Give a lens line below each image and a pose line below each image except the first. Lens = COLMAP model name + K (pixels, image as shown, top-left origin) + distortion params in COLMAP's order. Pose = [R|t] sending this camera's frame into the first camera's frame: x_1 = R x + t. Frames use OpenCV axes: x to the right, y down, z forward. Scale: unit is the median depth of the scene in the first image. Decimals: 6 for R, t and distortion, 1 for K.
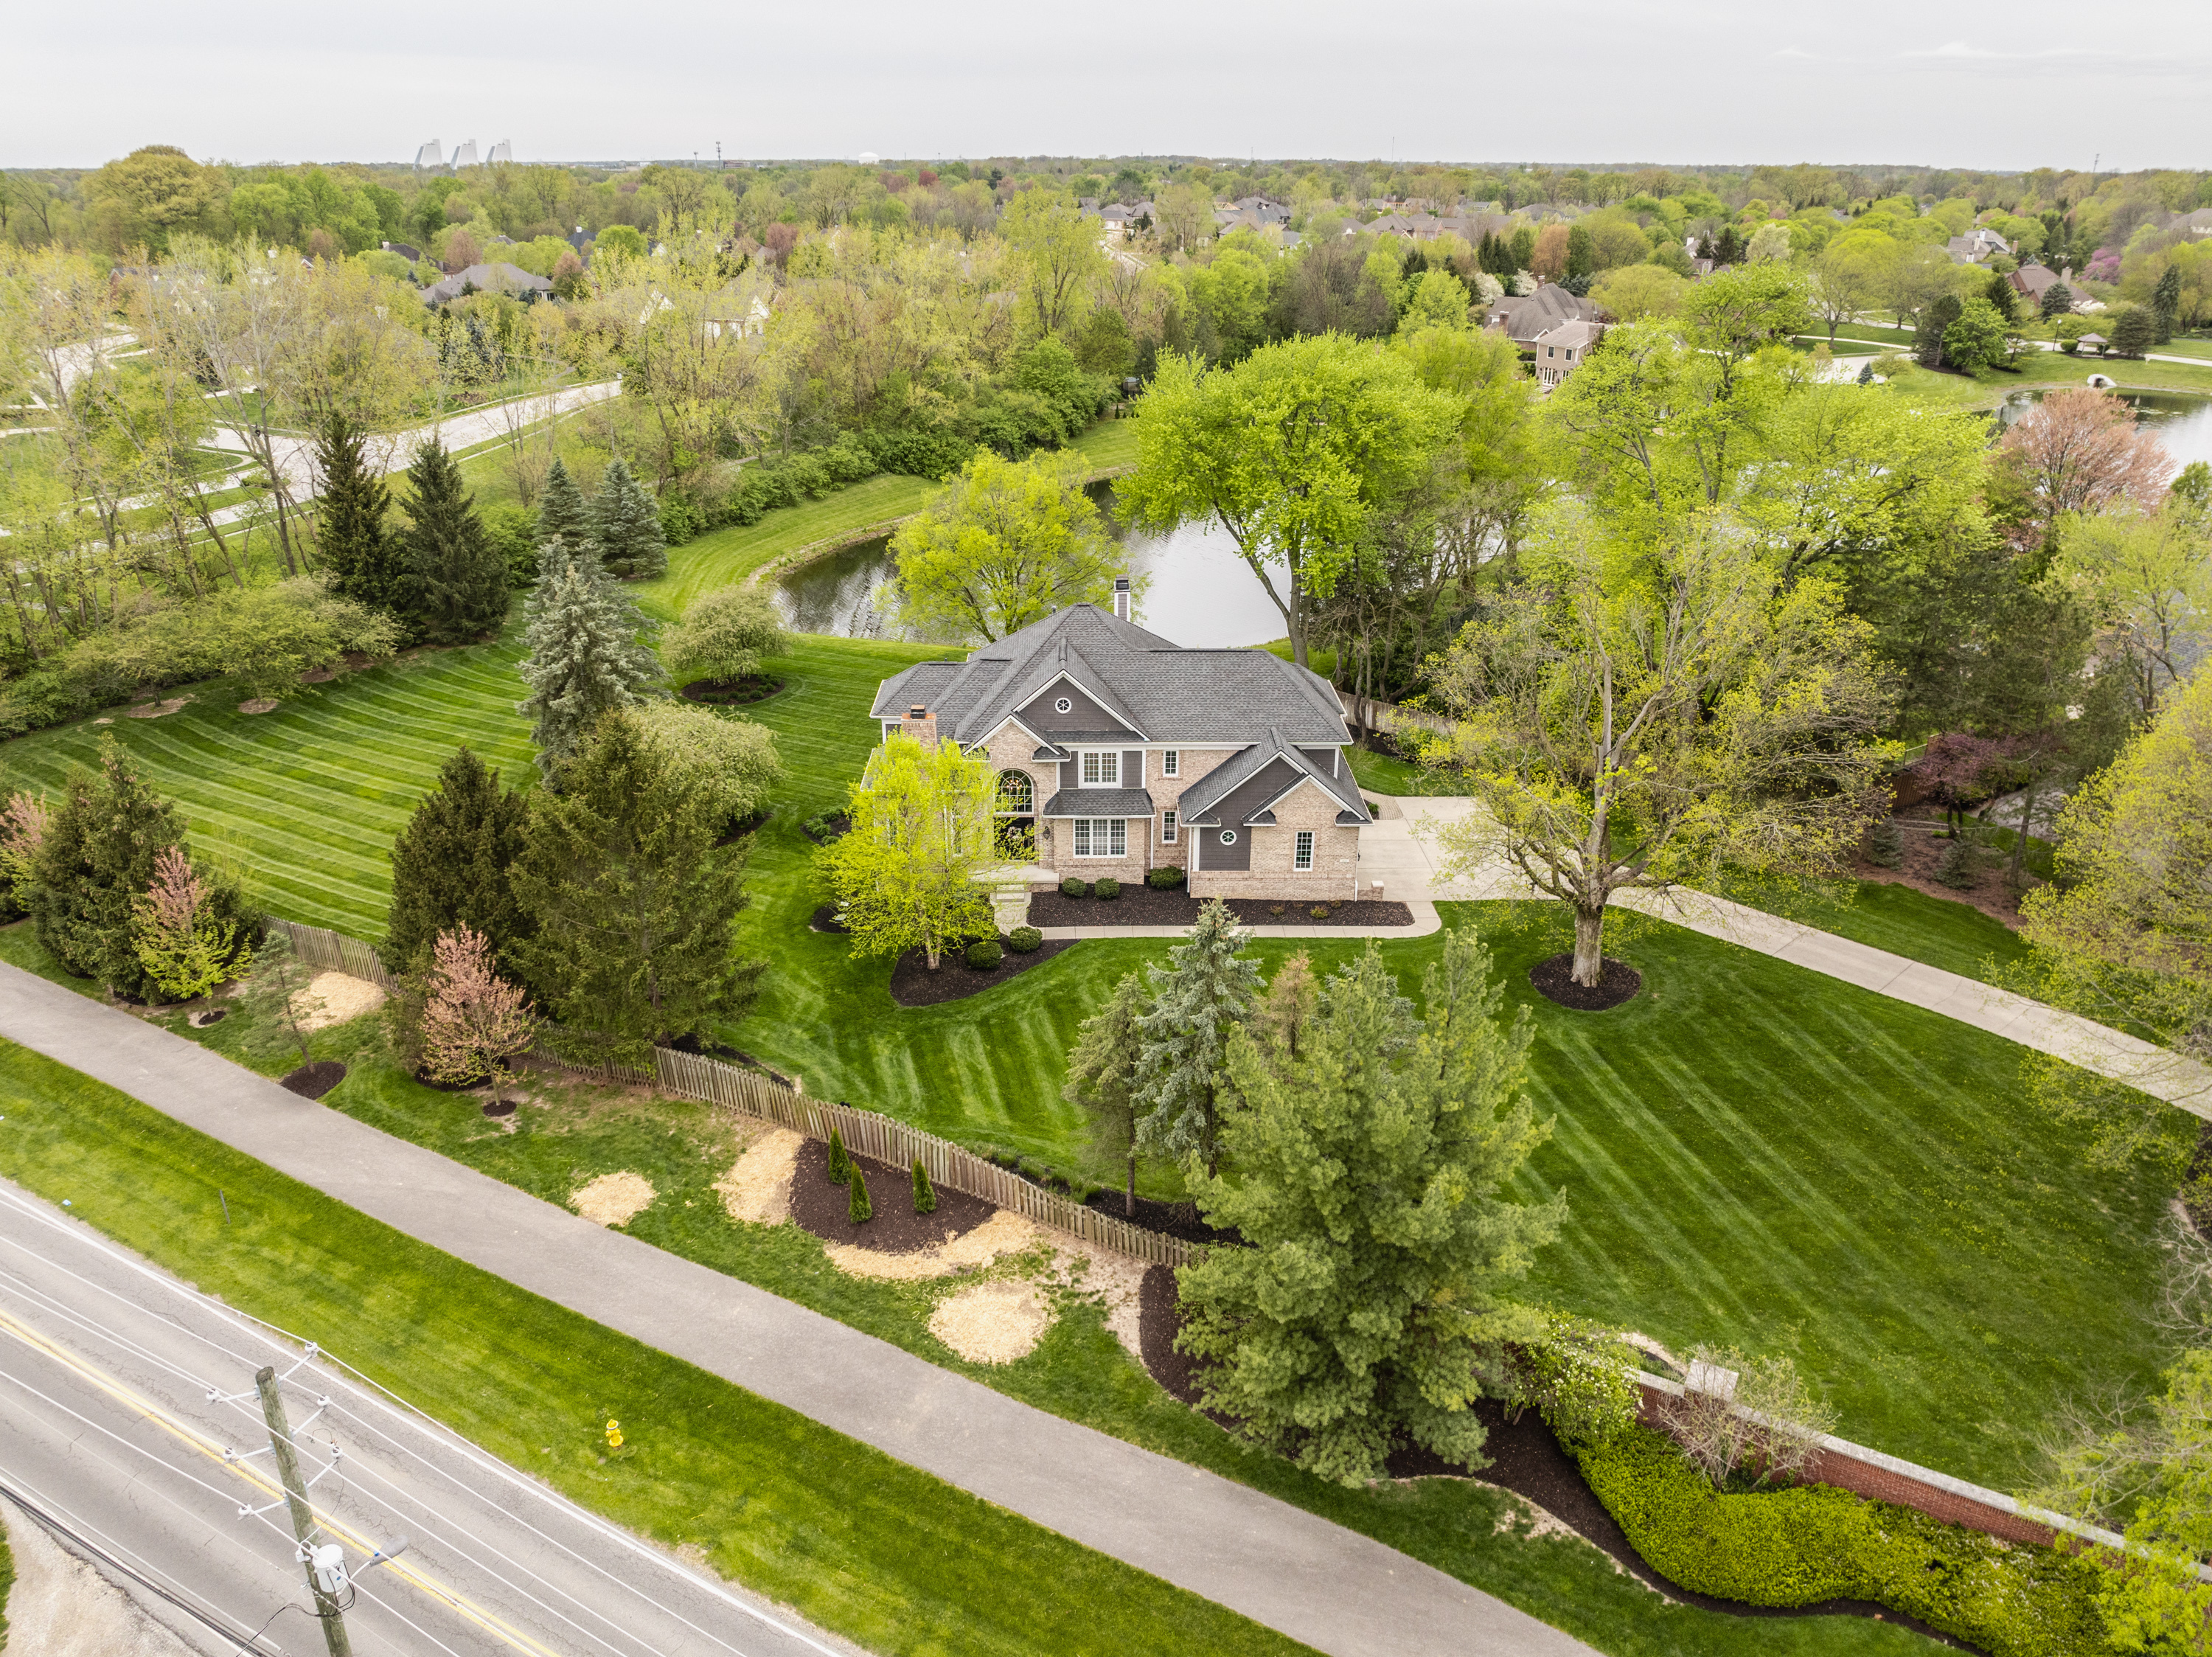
lens RADIAL K [[1589.9, 0, 1124.6], [0, 1589.9, 828.4], [0, 0, 1]] dist [-0.045335, 0.009978]
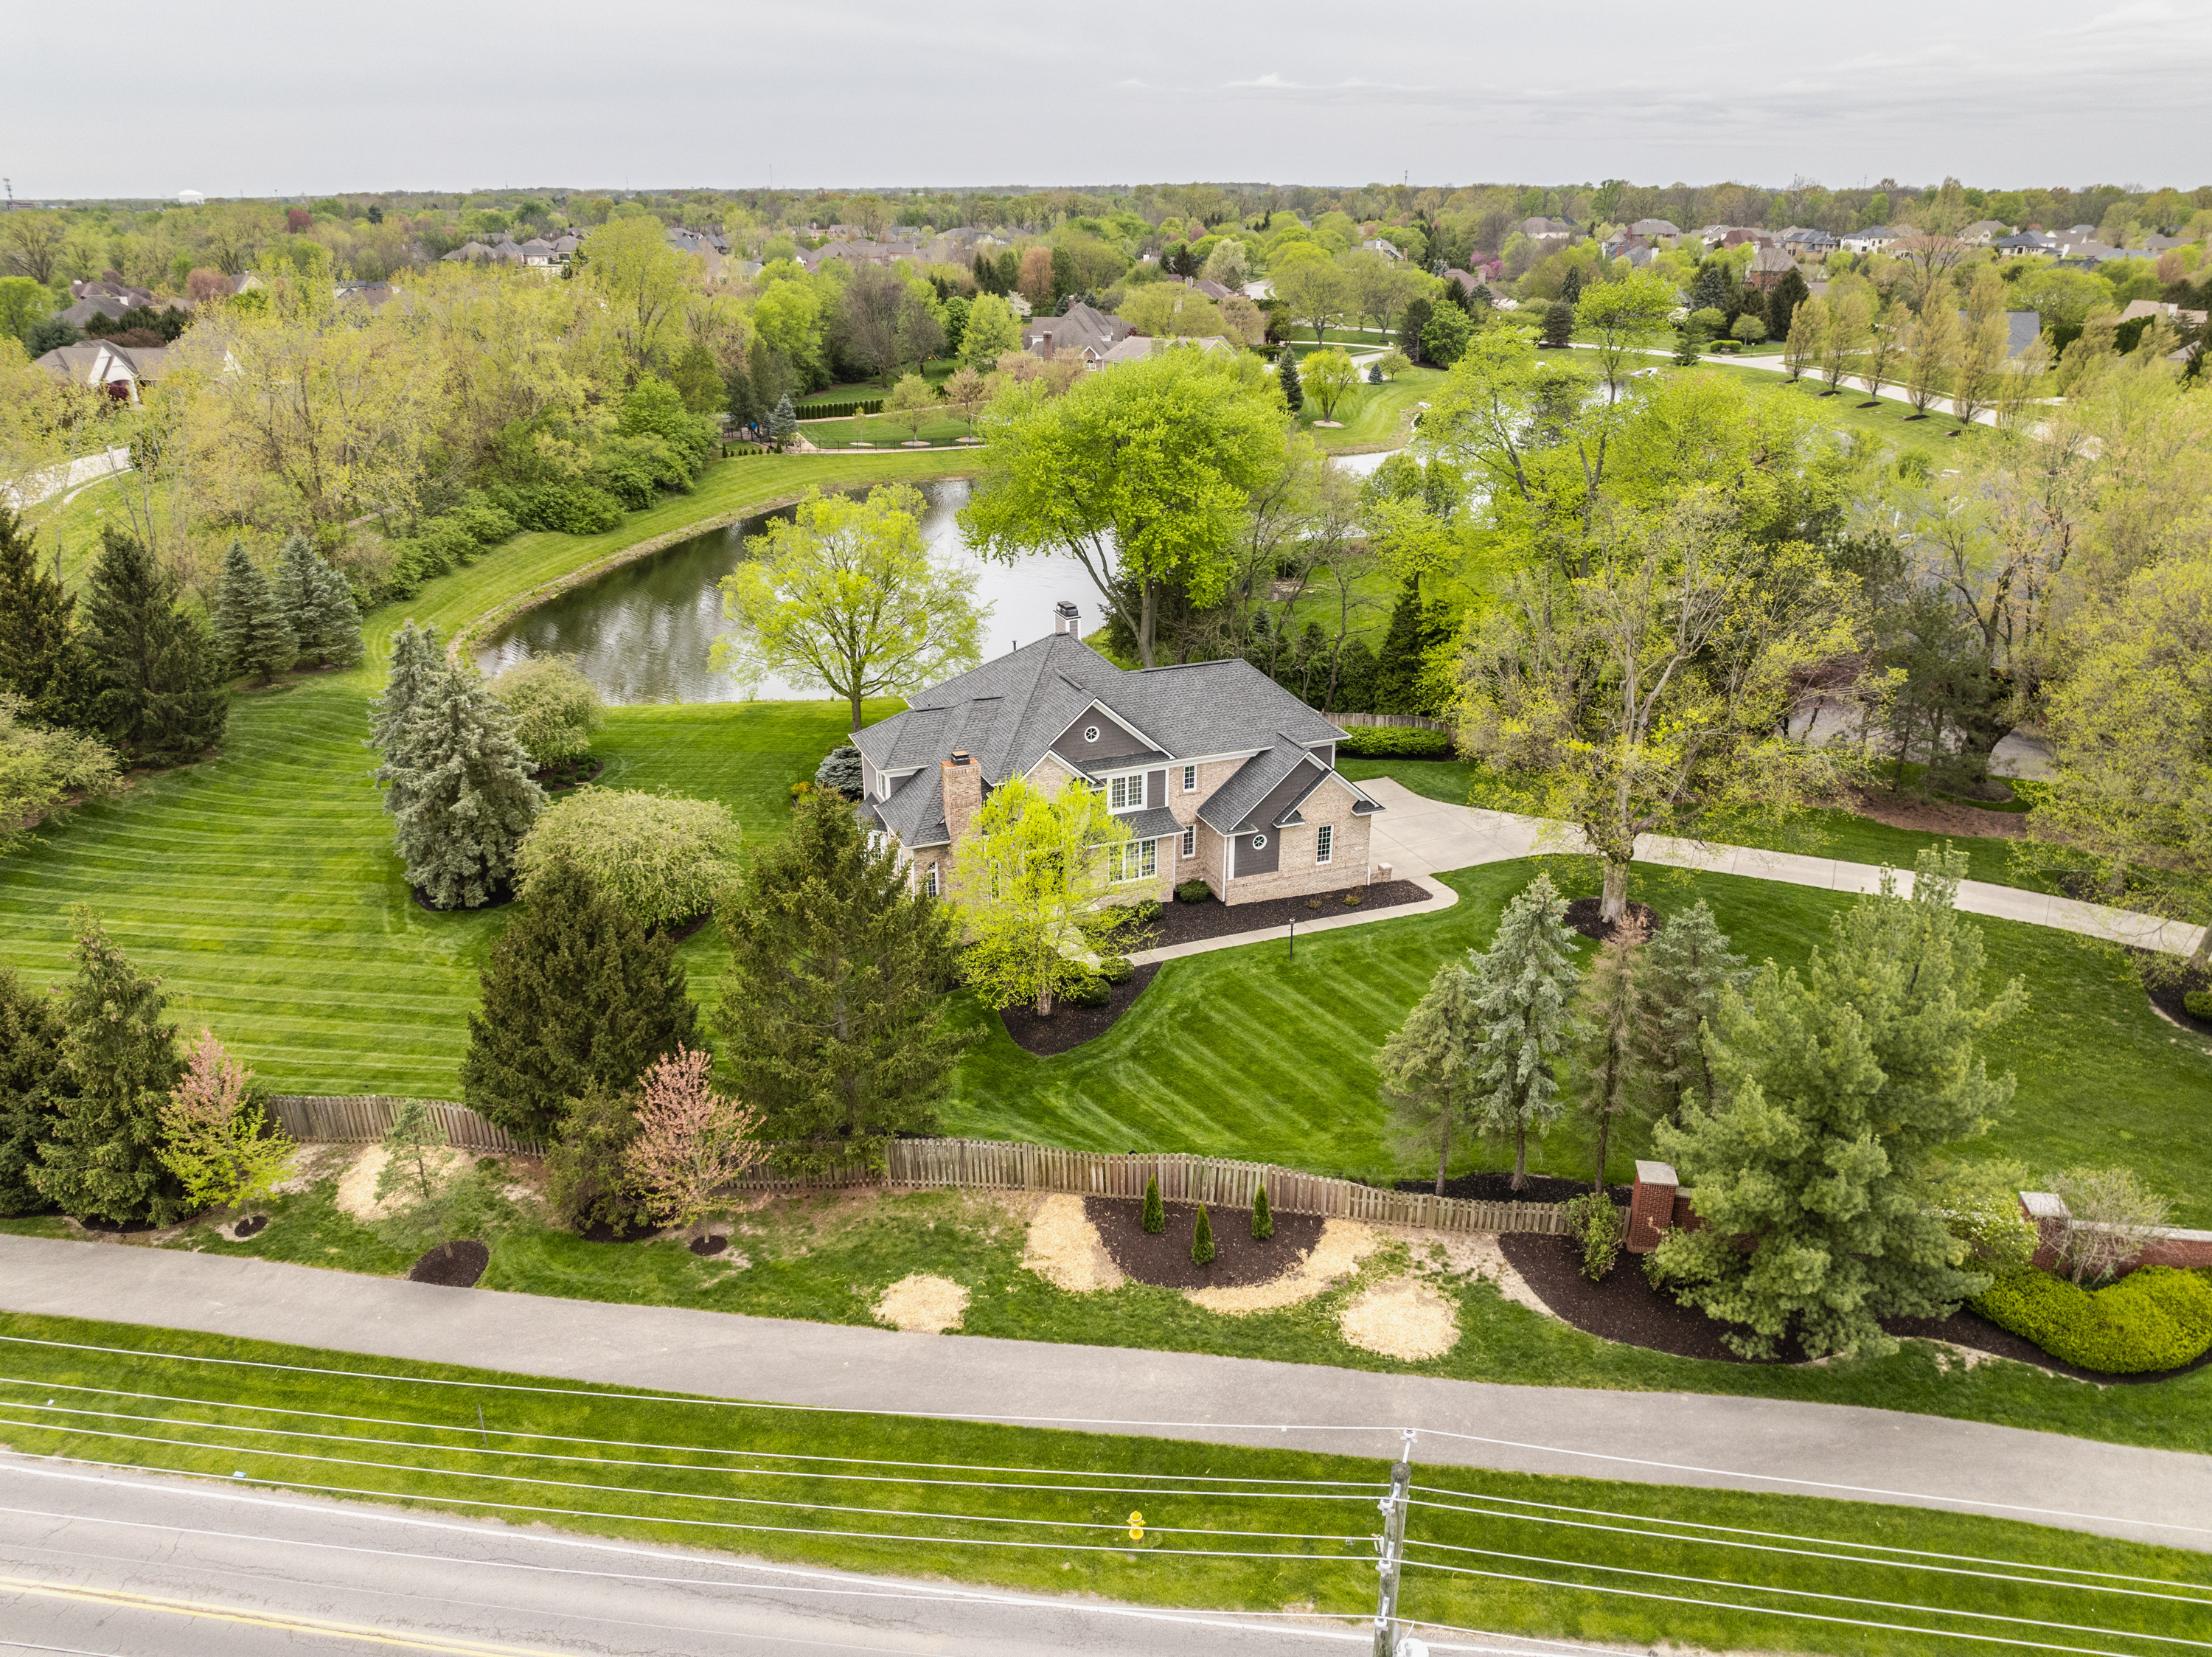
lens RADIAL K [[1589.9, 0, 1121.5], [0, 1589.9, 835.2], [0, 0, 1]] dist [-0.045335, 0.009978]
pose [[0.933970, -0.141295, 0.328230, -0.353498], [0.144889, 0.989354, 0.013615, -0.025339], [-0.326659, 0.034841, 0.944500, 0.053711]]
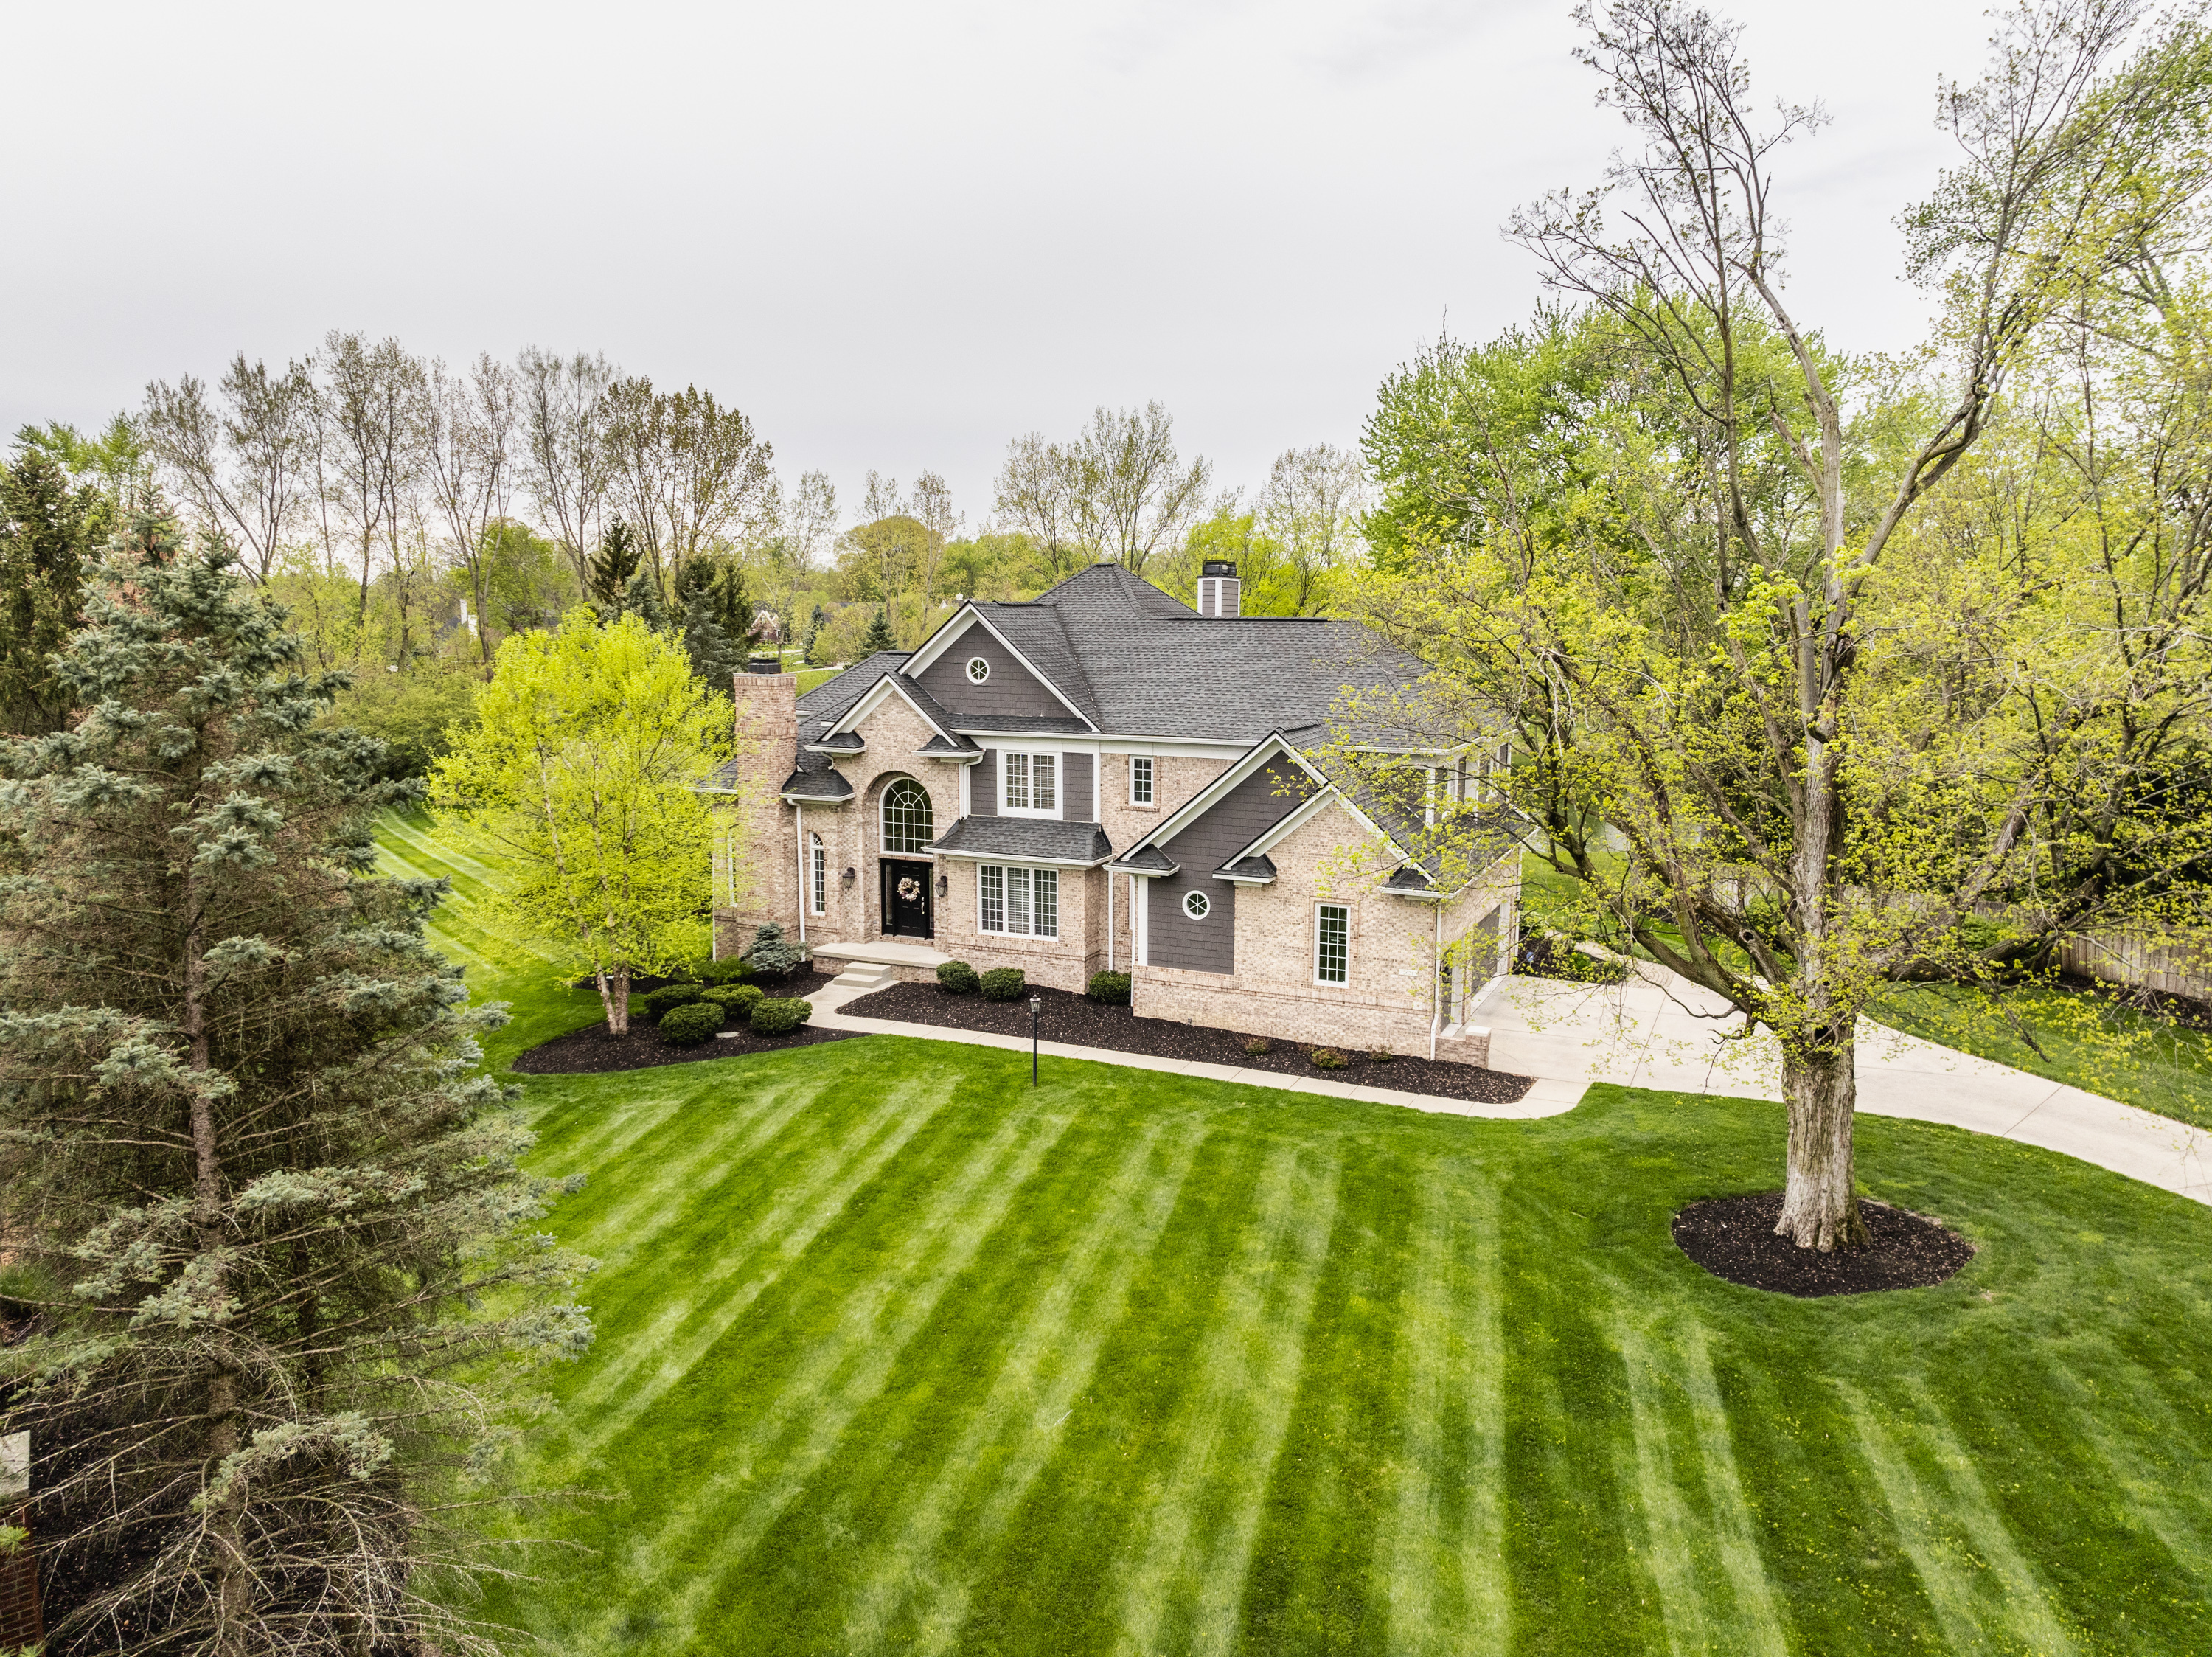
lens RADIAL K [[1589.9, 0, 1104.0], [0, 1589.9, 821.5], [0, 0, 1]] dist [-0.045335, 0.009978]
pose [[0.895397, 0.057482, -0.441542, 0.272209], [-0.172268, 0.959132, -0.224476, 0.104572], [0.410594, 0.277059, 0.868706, 0.503646]]
